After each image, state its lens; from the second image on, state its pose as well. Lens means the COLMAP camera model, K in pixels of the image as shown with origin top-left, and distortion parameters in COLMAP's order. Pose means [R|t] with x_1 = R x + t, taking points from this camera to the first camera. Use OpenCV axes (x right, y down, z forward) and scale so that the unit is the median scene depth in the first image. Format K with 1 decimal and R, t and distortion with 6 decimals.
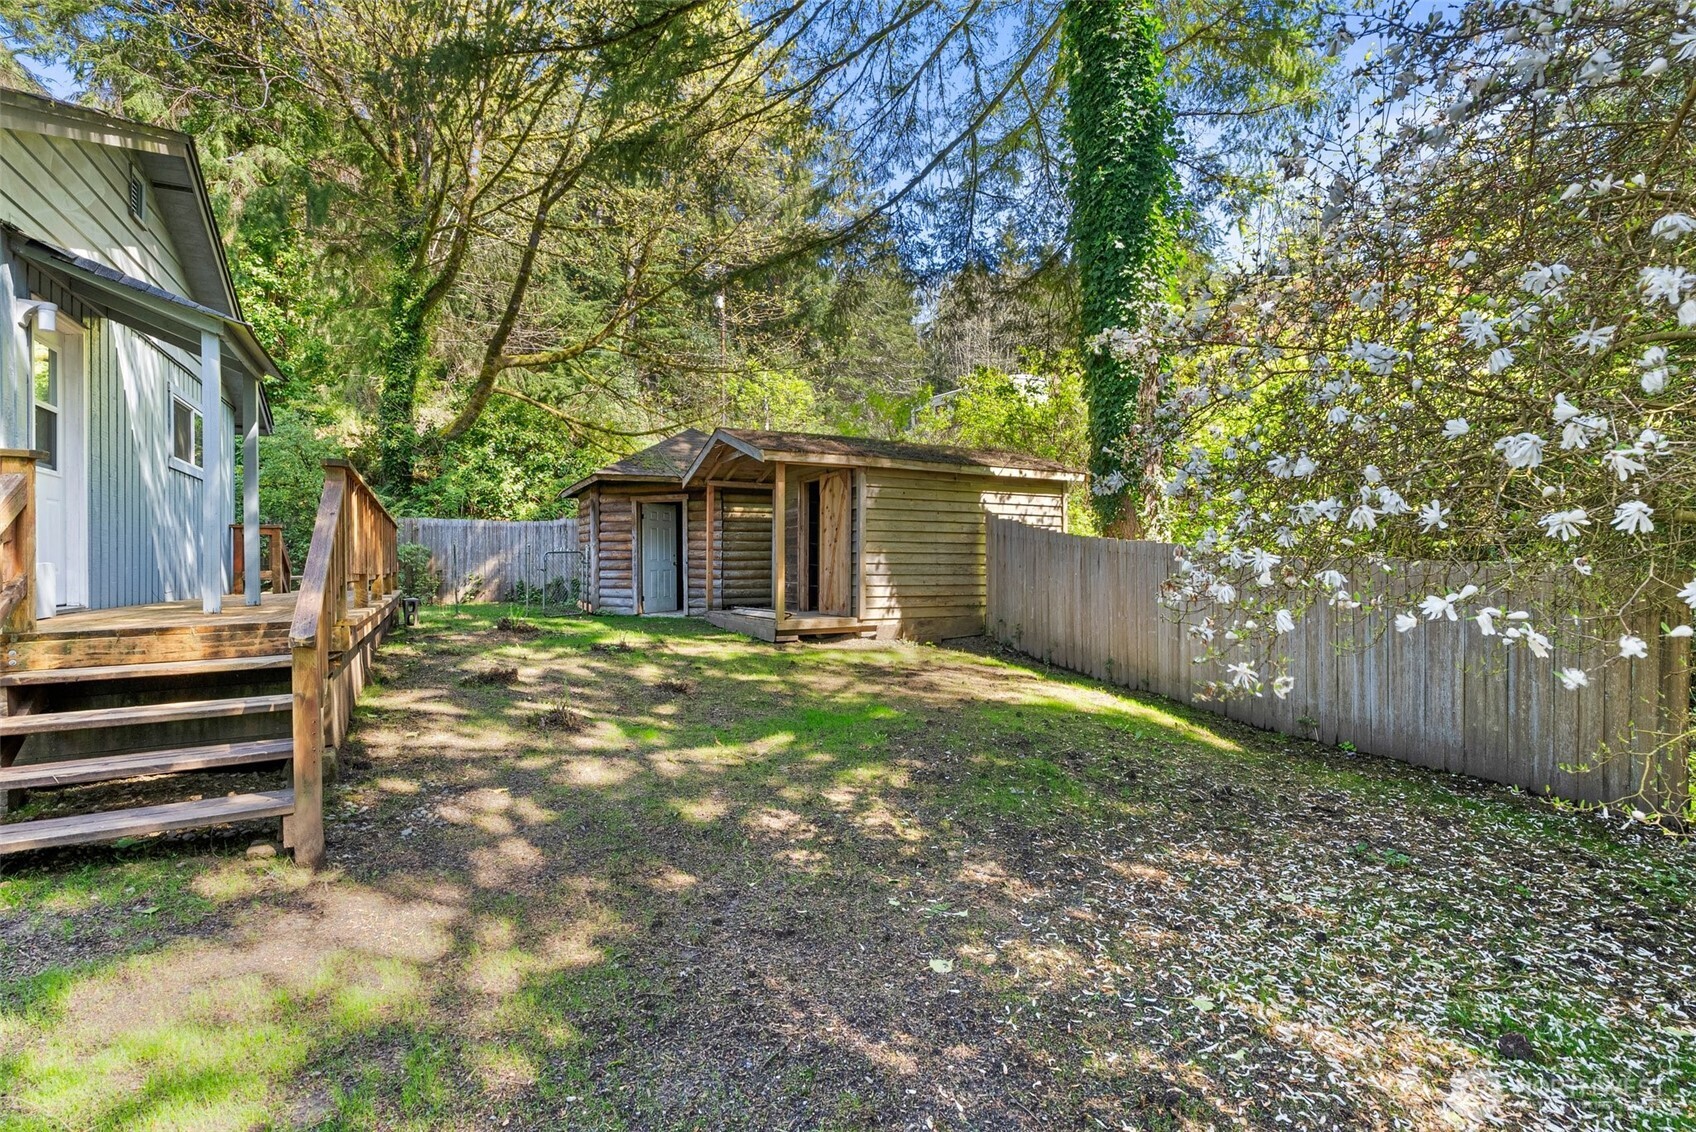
lens RADIAL K [[773.9, 0, 852.1], [0, 773.9, 565.6], [0, 0, 1]] dist [-0.006154, 0.000759]
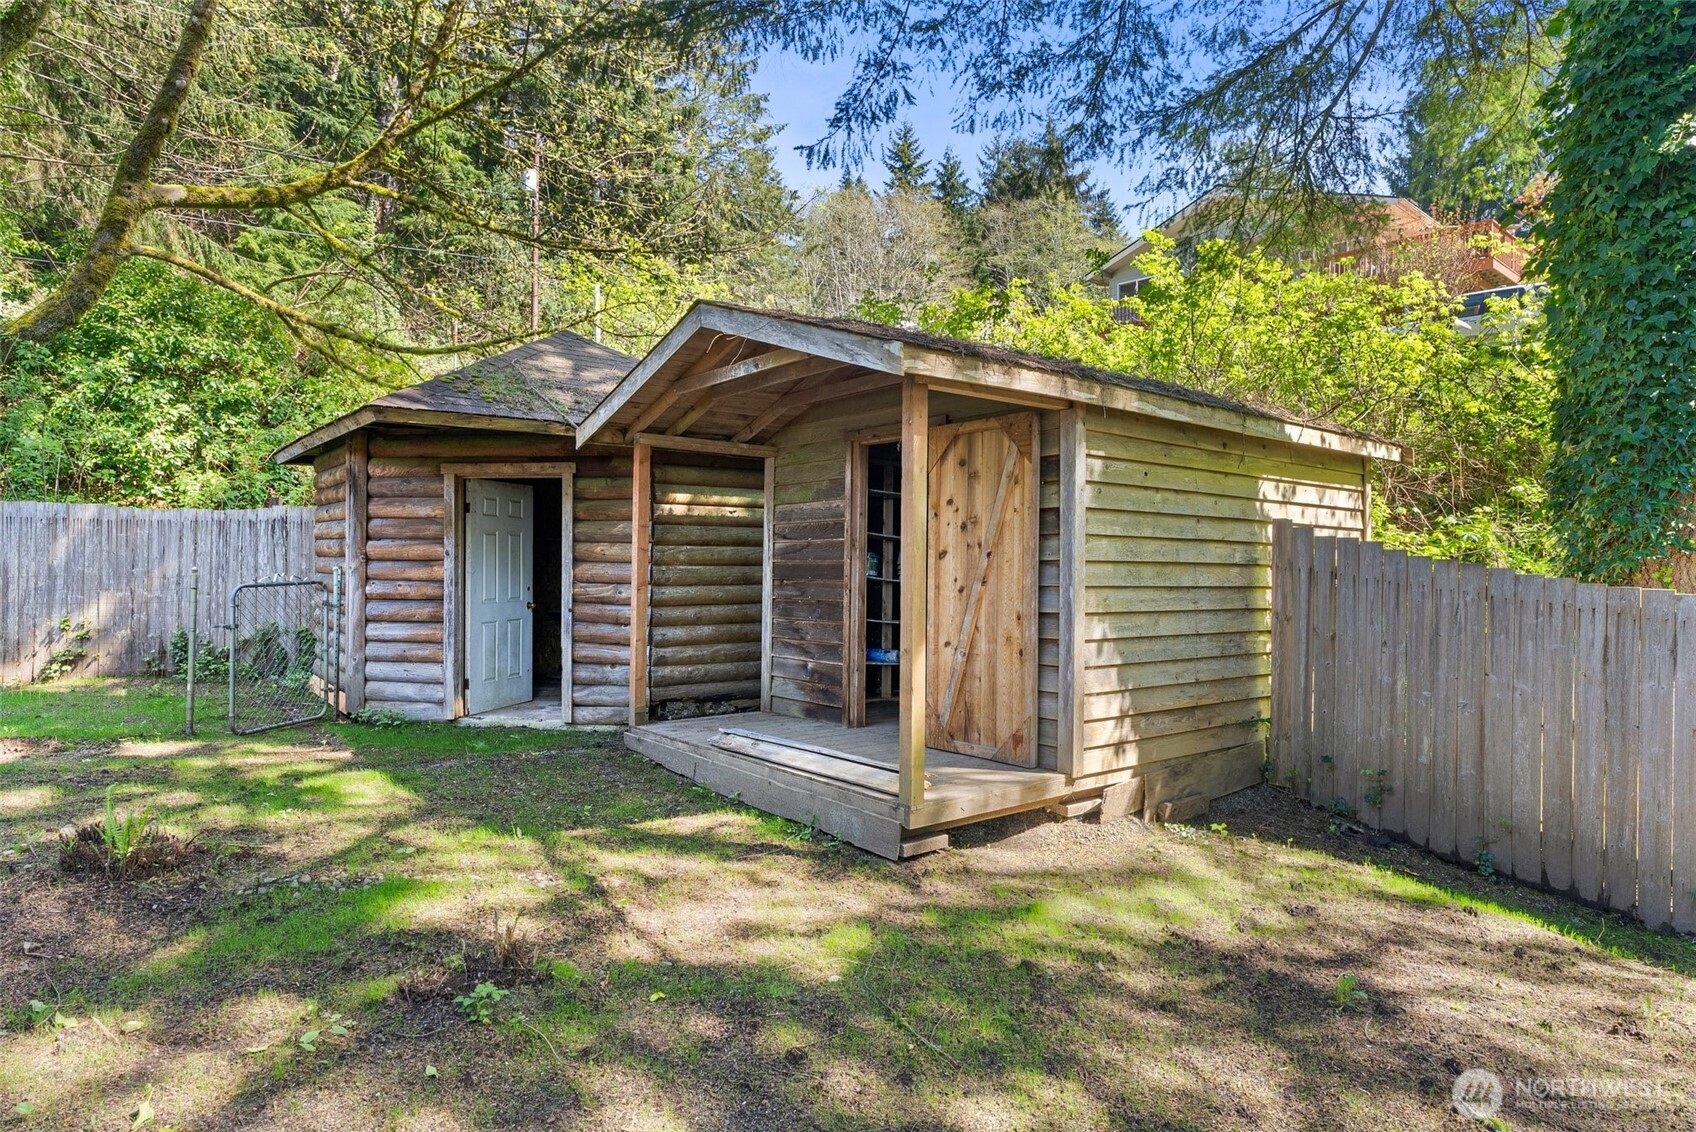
lens RADIAL K [[973.4, 0, 851.6], [0, 973.4, 571.1], [0, 0, 1]] dist [0.003264, 0.002065]
pose [[0.983914, 0.011470, 0.178274, -0.161288], [-0.012309, 0.999918, 0.003600, -0.033361], [-0.178218, -0.005737, 0.983974, 0.417542]]
